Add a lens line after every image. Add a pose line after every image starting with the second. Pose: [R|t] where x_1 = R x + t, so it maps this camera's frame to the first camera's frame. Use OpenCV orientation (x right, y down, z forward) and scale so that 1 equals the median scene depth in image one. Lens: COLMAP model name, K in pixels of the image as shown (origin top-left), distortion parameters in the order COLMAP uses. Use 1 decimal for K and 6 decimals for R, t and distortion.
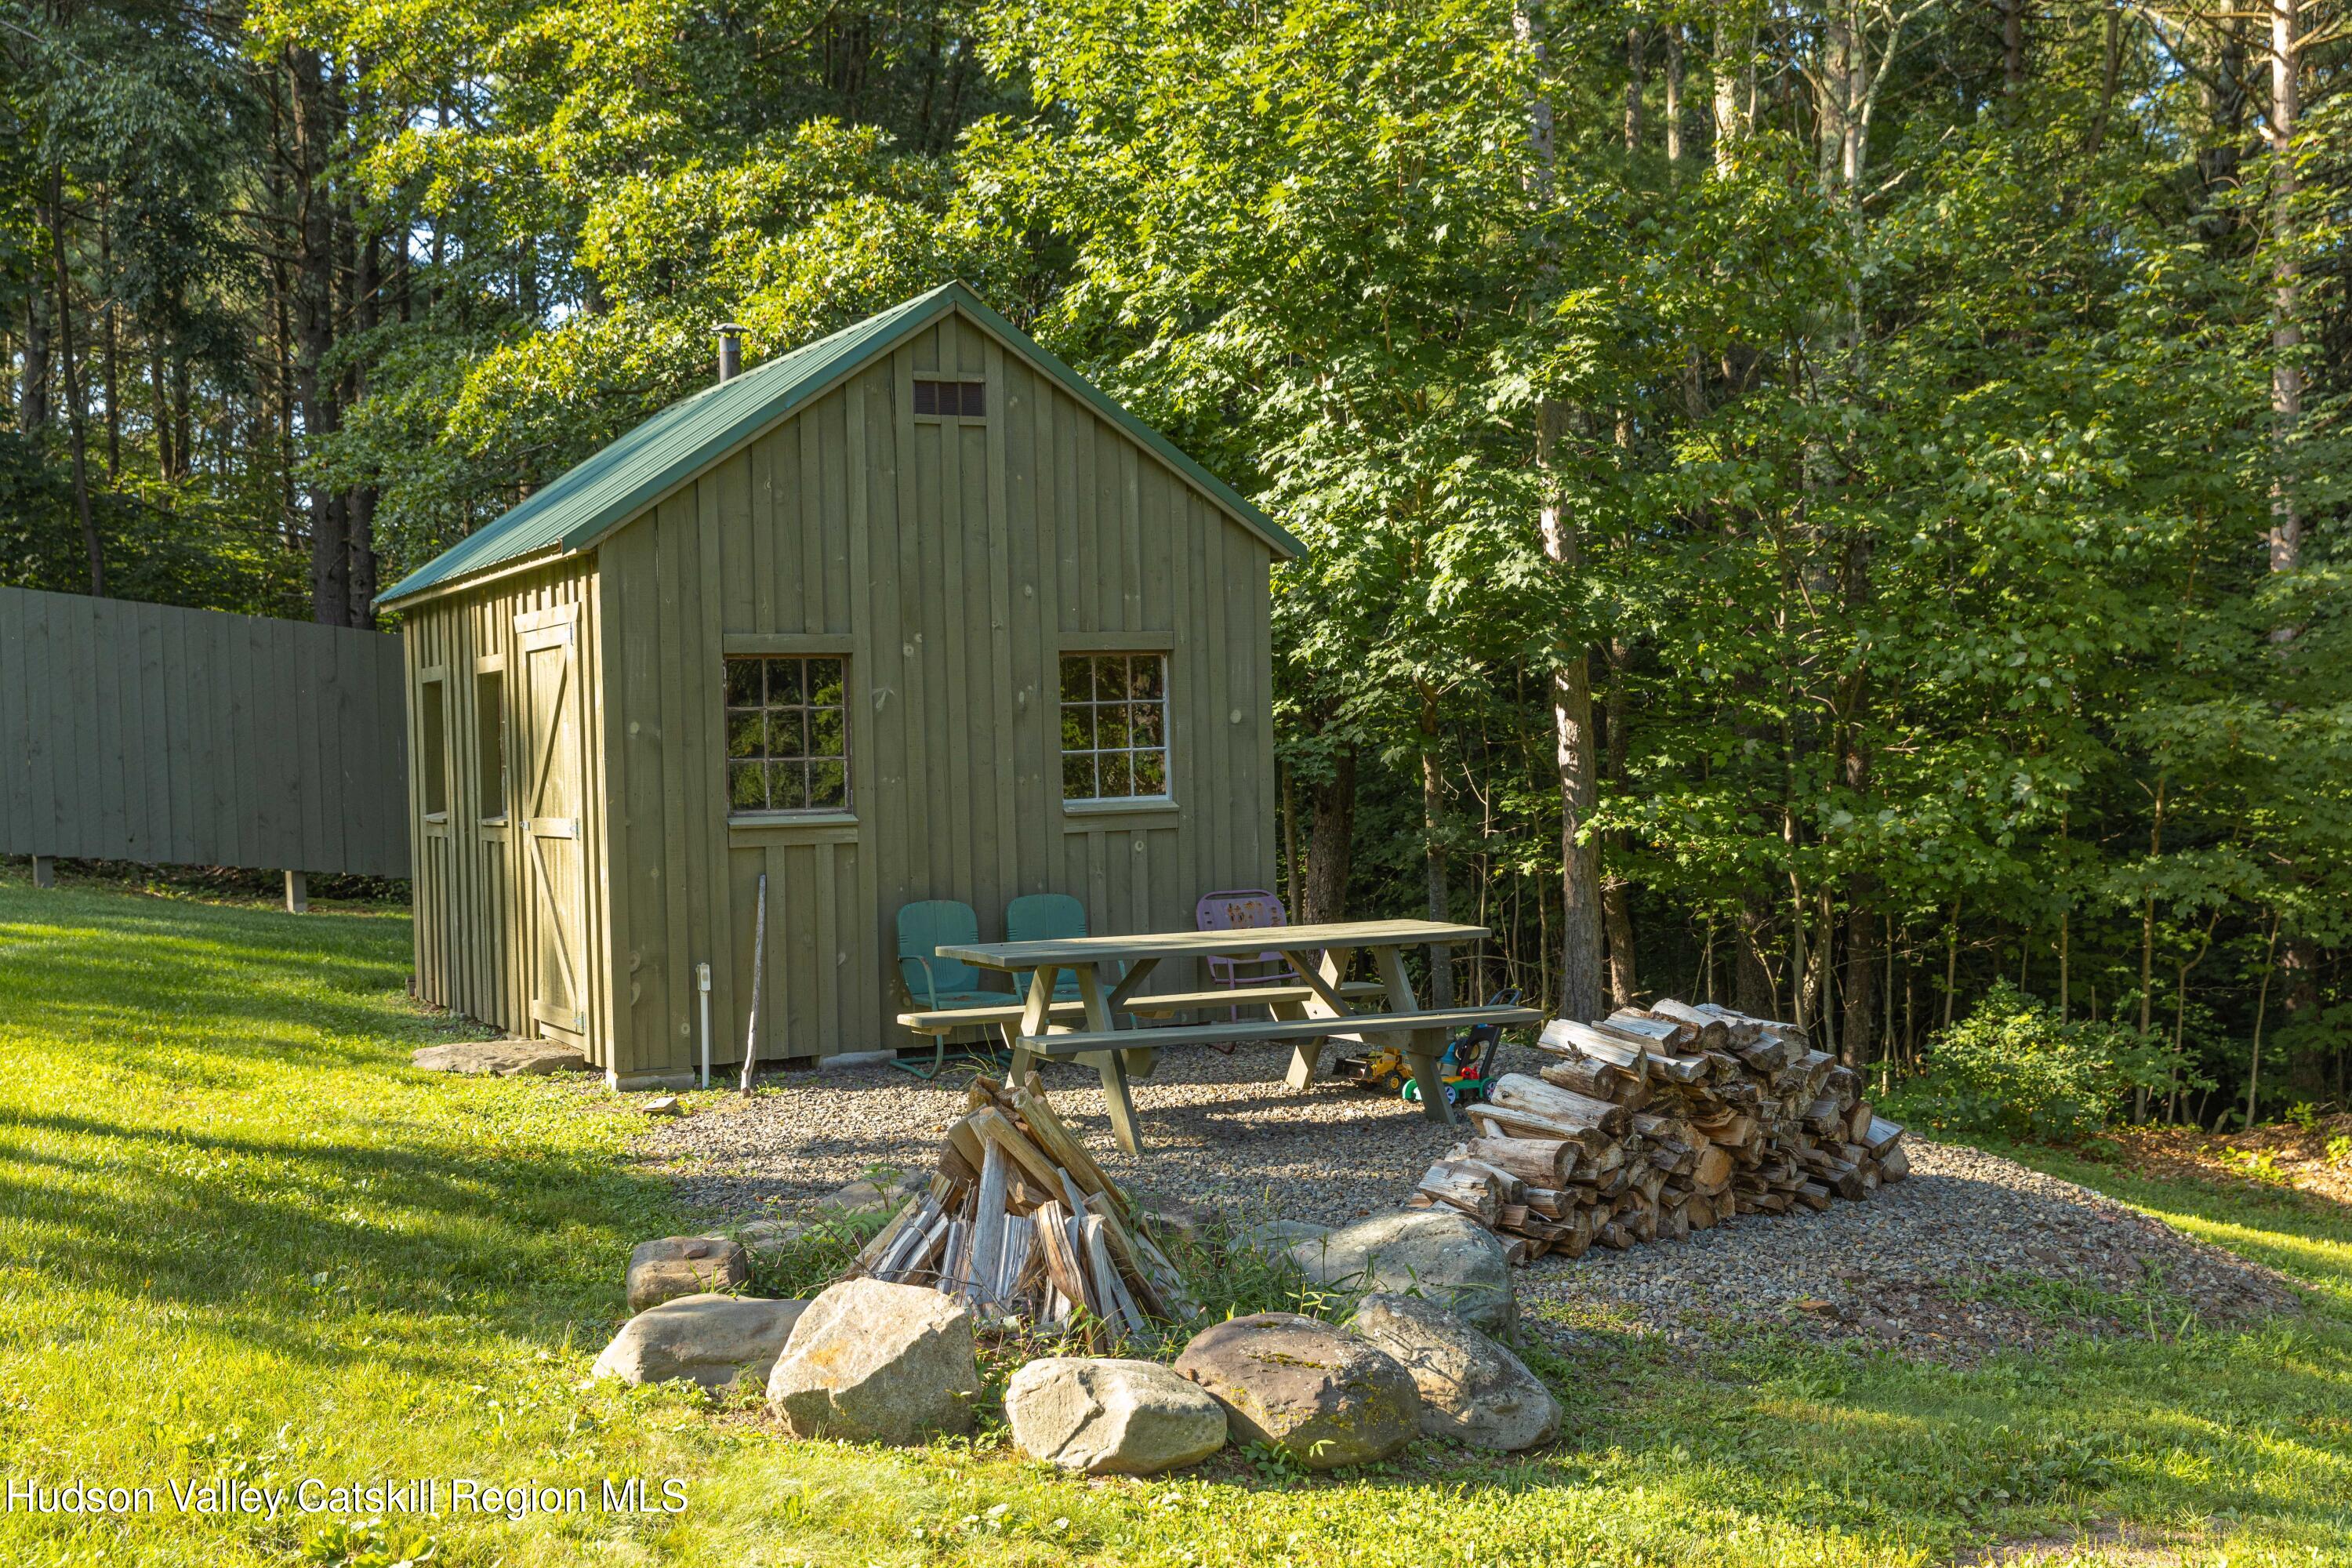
lens RADIAL K [[2522.6, 0, 1176.0], [0, 2522.6, 784.0], [0, 0, 1]] dist [0.005038, 0.001080]
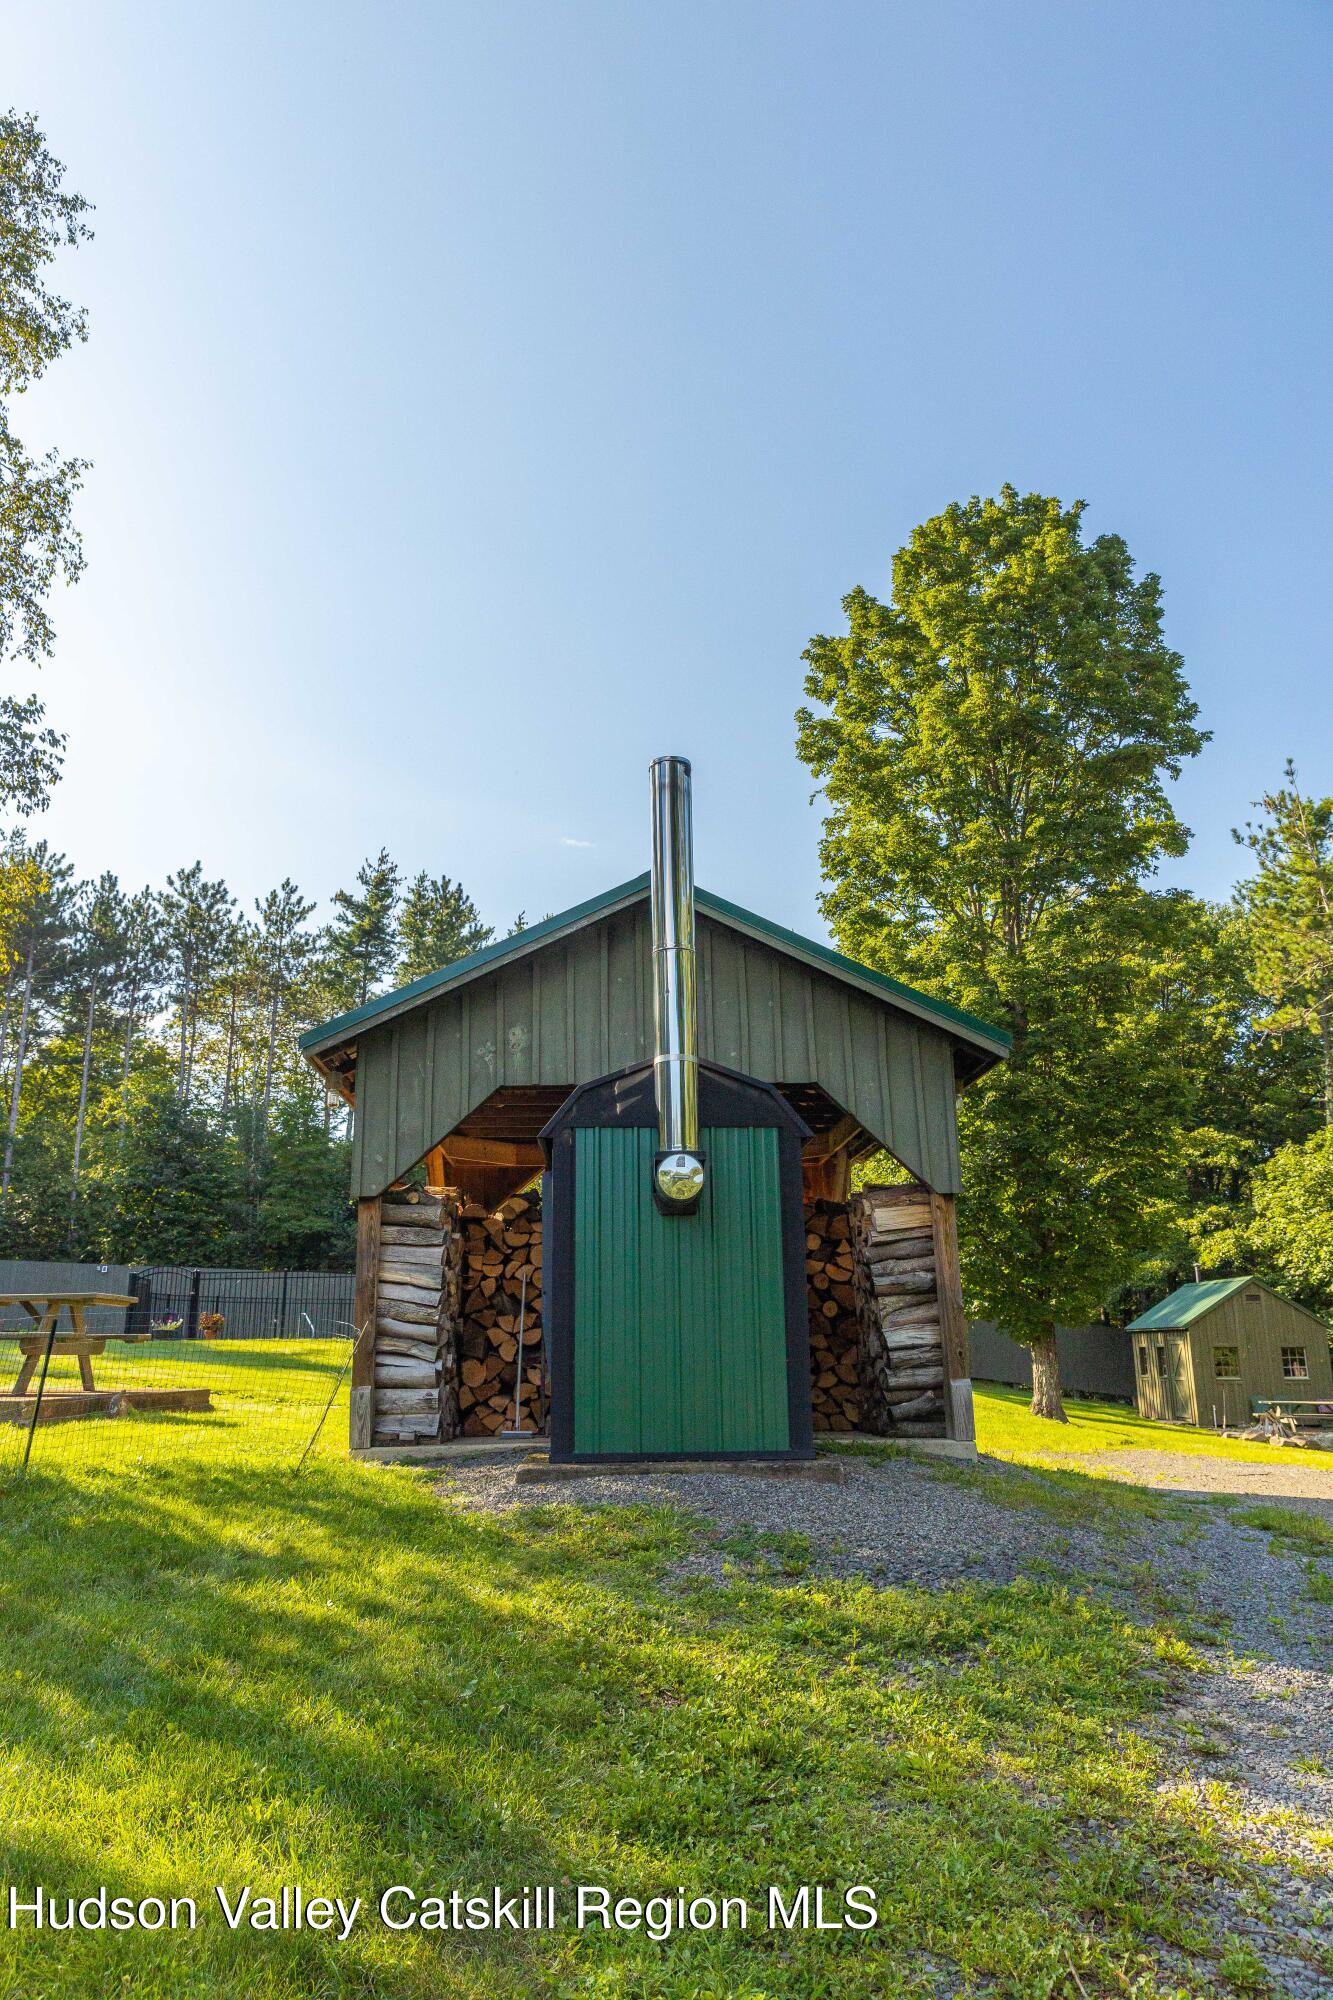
lens RADIAL K [[1344.9, 0, 666.5], [0, 1344.9, 1000.0], [0, 0, 1]] dist [0.016541, -0.001155]
pose [[0.877979, -0.103613, -0.467350, 0.223835], [-0.021095, 0.966971, -0.254011, -0.010397], [0.478233, 0.232875, 0.846795, -2.190939]]
